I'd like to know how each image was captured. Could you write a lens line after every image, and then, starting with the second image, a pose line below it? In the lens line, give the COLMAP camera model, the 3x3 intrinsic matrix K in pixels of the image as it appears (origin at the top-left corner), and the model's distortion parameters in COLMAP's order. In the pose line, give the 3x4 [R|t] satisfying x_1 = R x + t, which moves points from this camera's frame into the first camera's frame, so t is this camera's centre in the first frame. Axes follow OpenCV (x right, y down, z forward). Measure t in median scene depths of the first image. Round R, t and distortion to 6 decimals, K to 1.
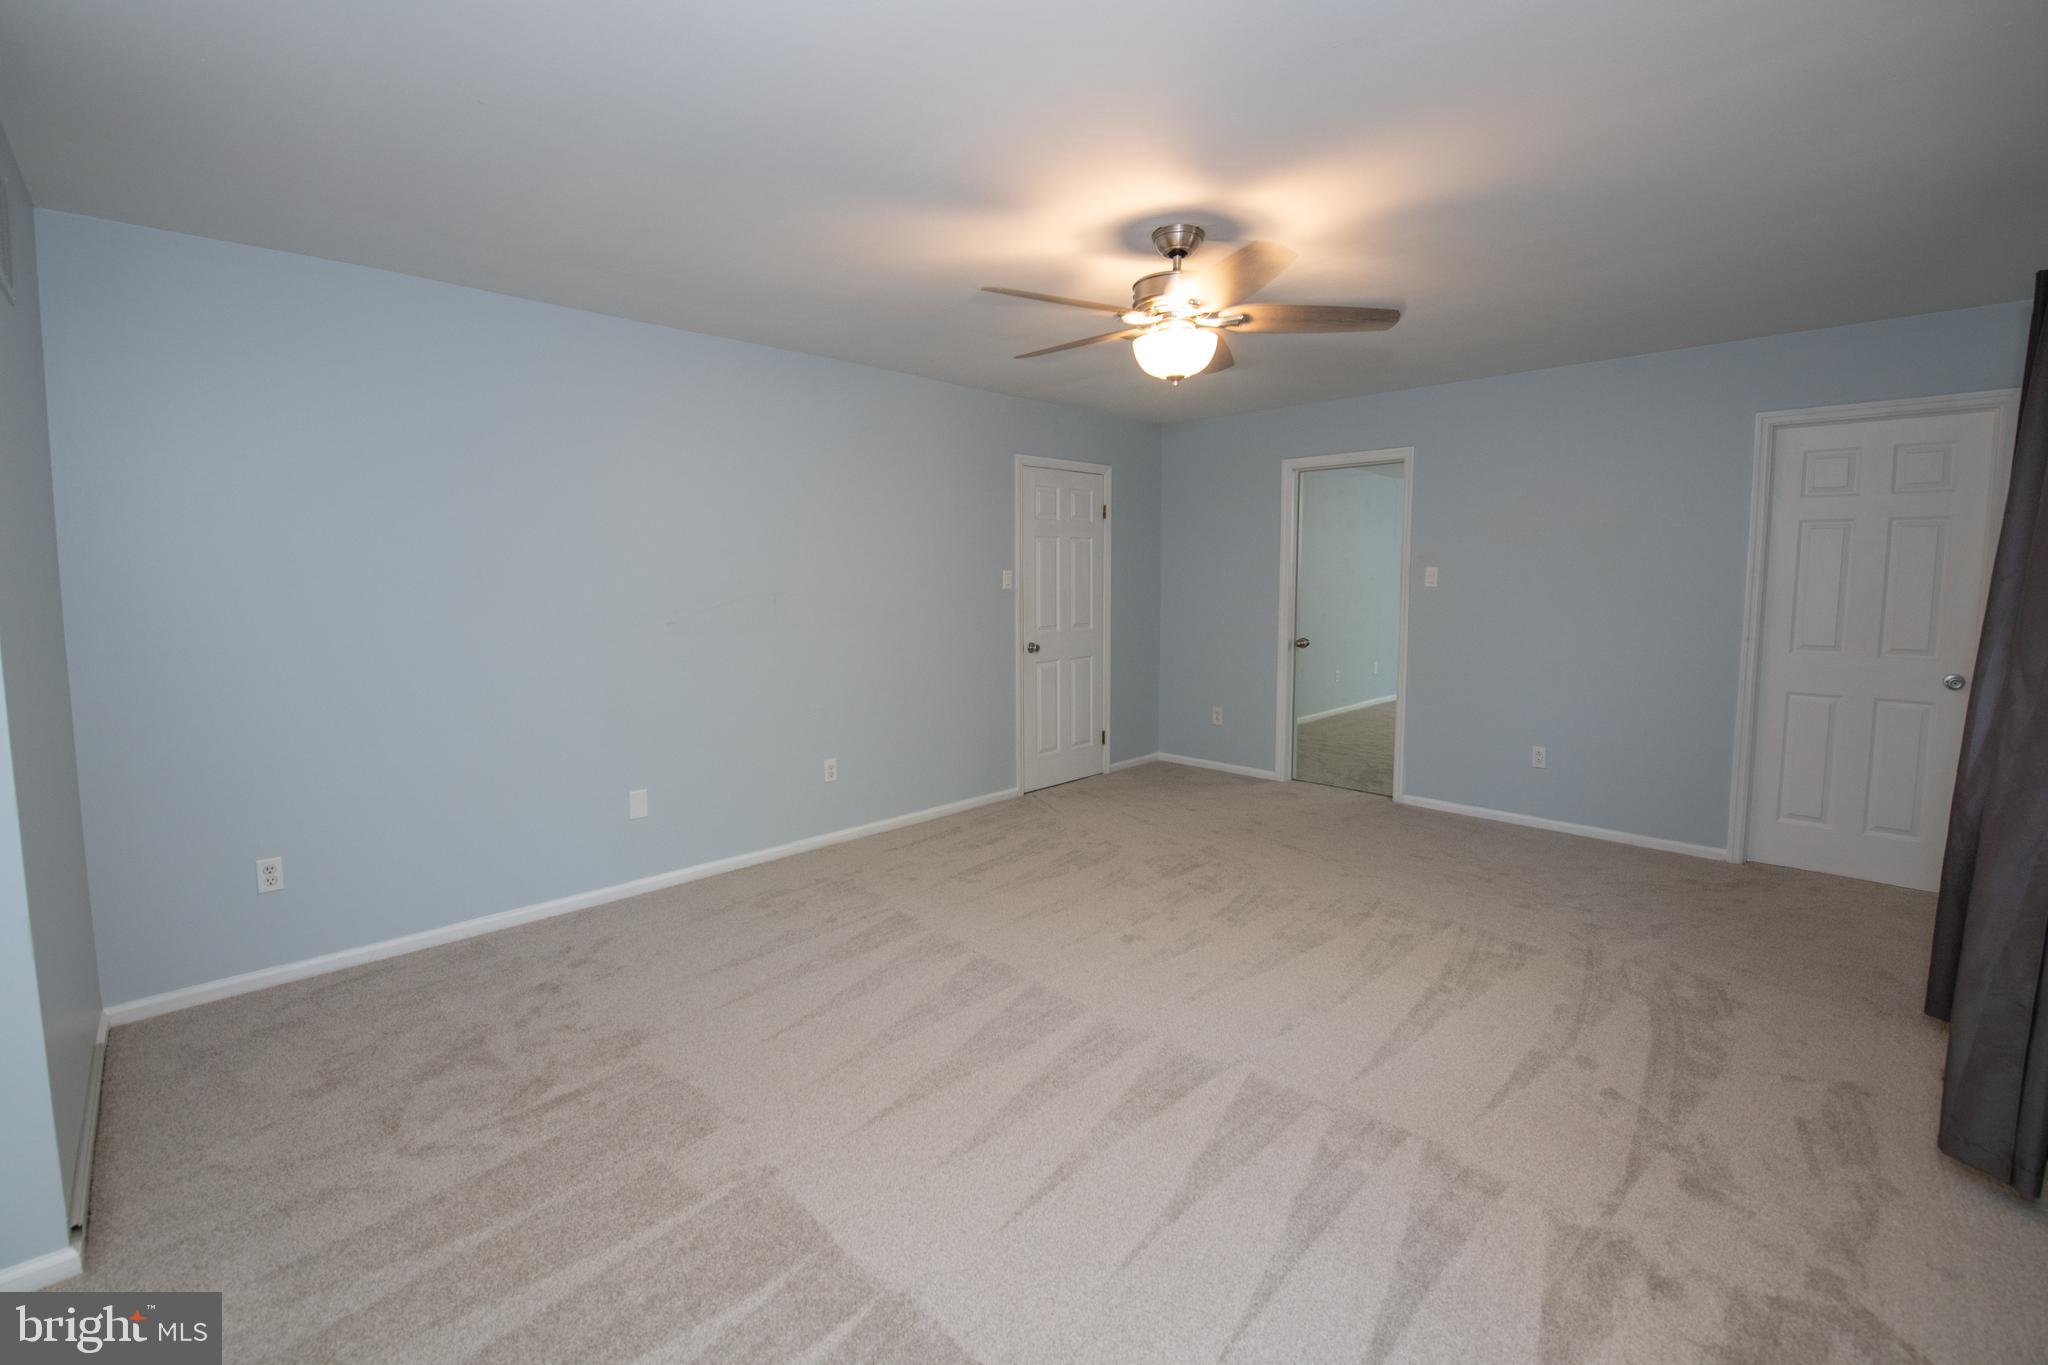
lens RADIAL K [[857.1, 0, 1012.7], [0, 857.1, 691.7], [0, 0, 1]] dist [-0.017770, -0.000399]
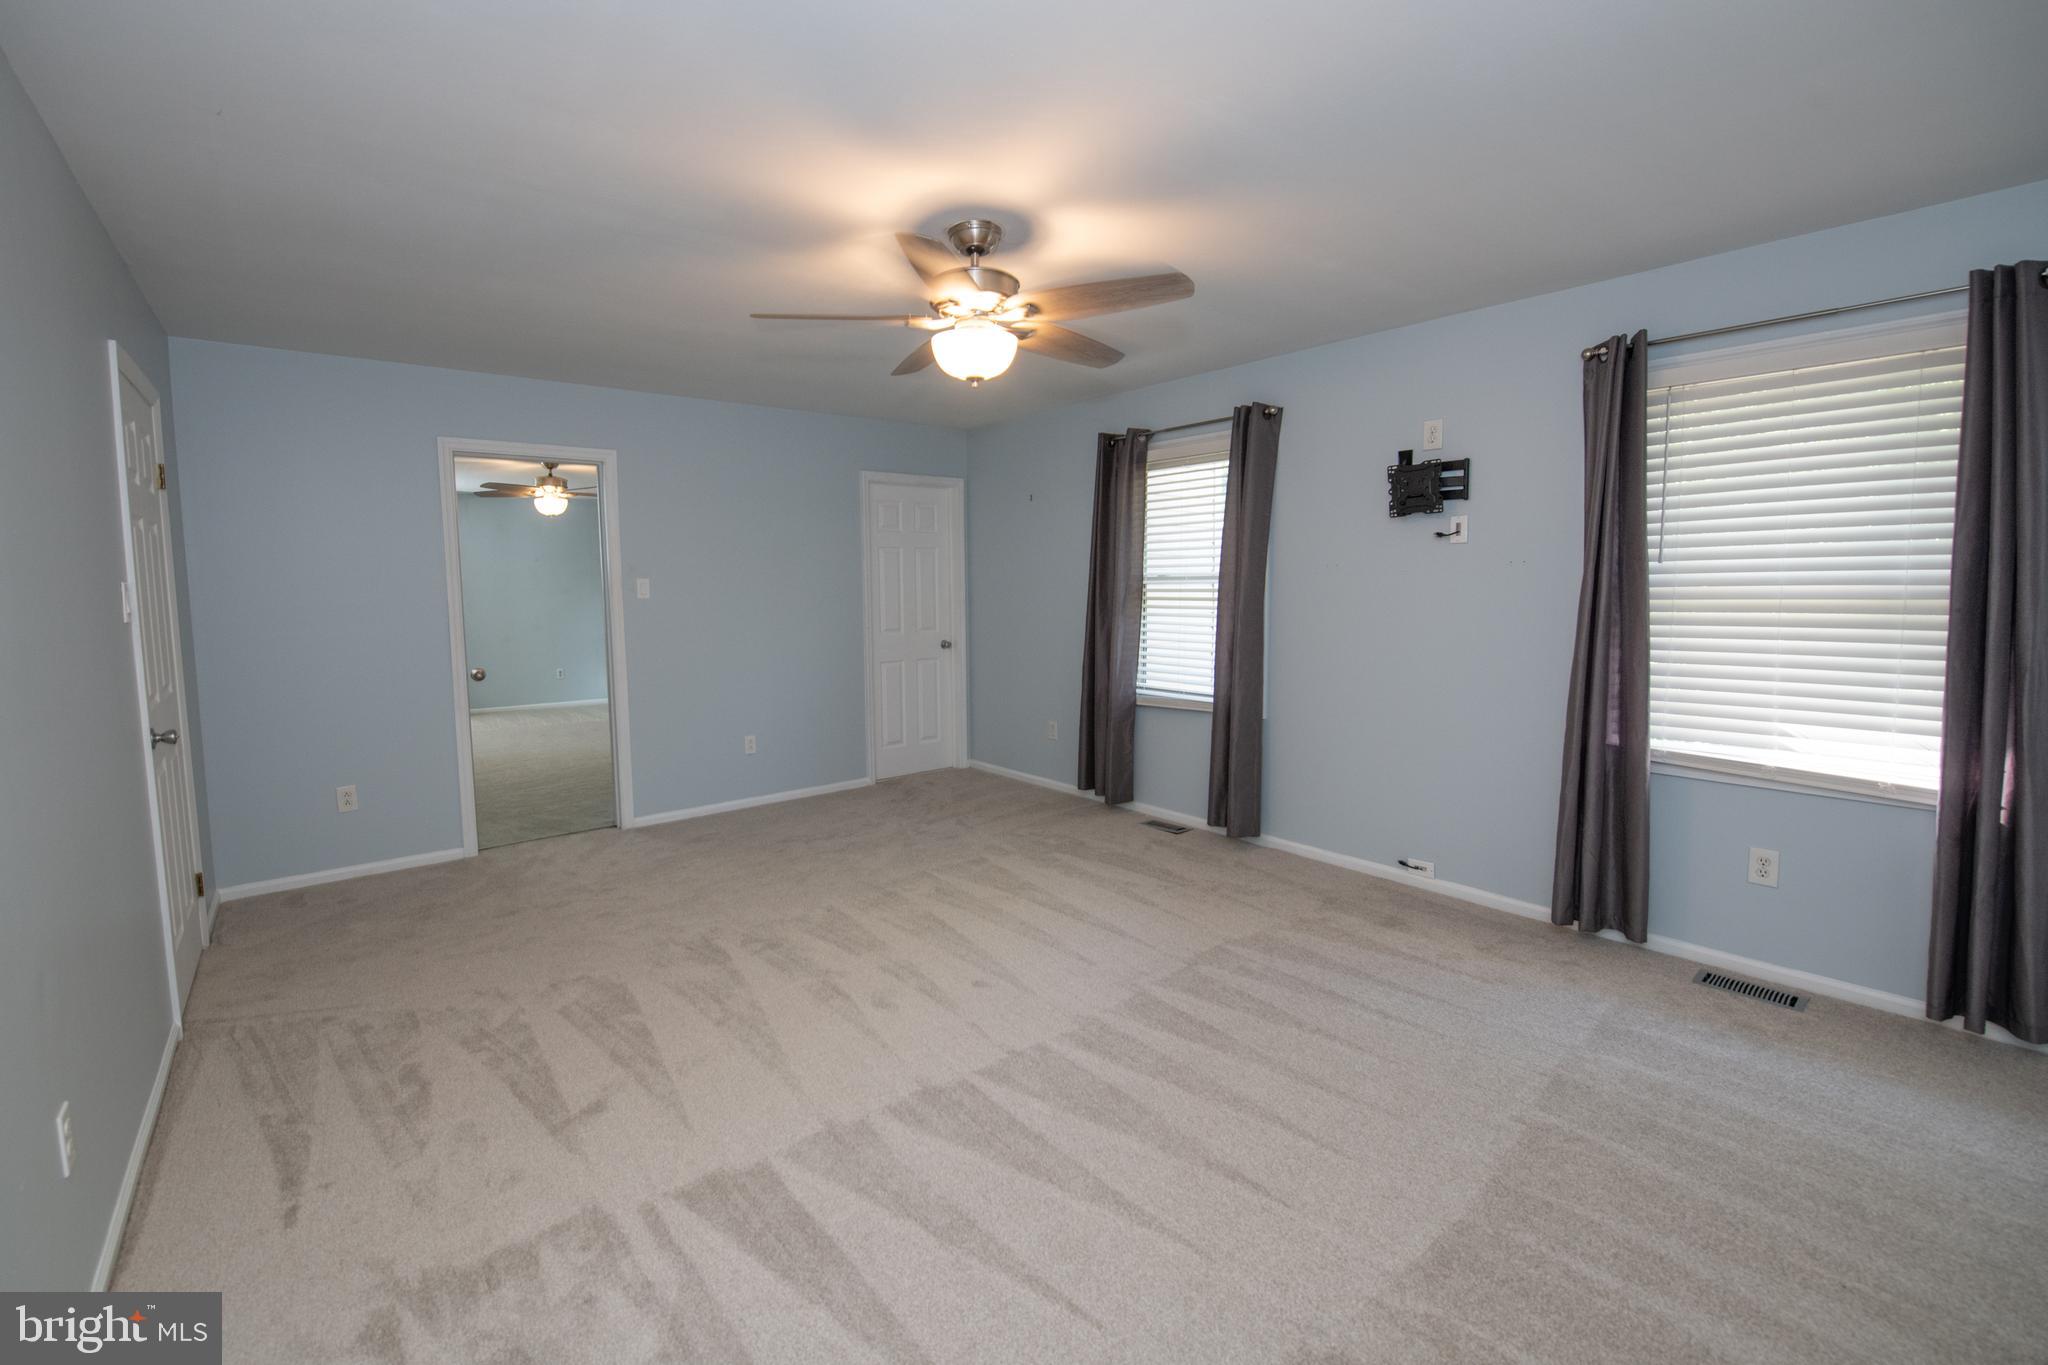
lens RADIAL K [[857.1, 0, 1012.7], [0, 857.1, 691.7], [0, 0, 1]] dist [-0.017770, -0.000399]
pose [[0.093582, -0.124720, 0.987769, -0.664881], [0.145154, 0.983231, 0.110395, -0.097073], [-0.984973, 0.133048, 0.110117, 0.736503]]
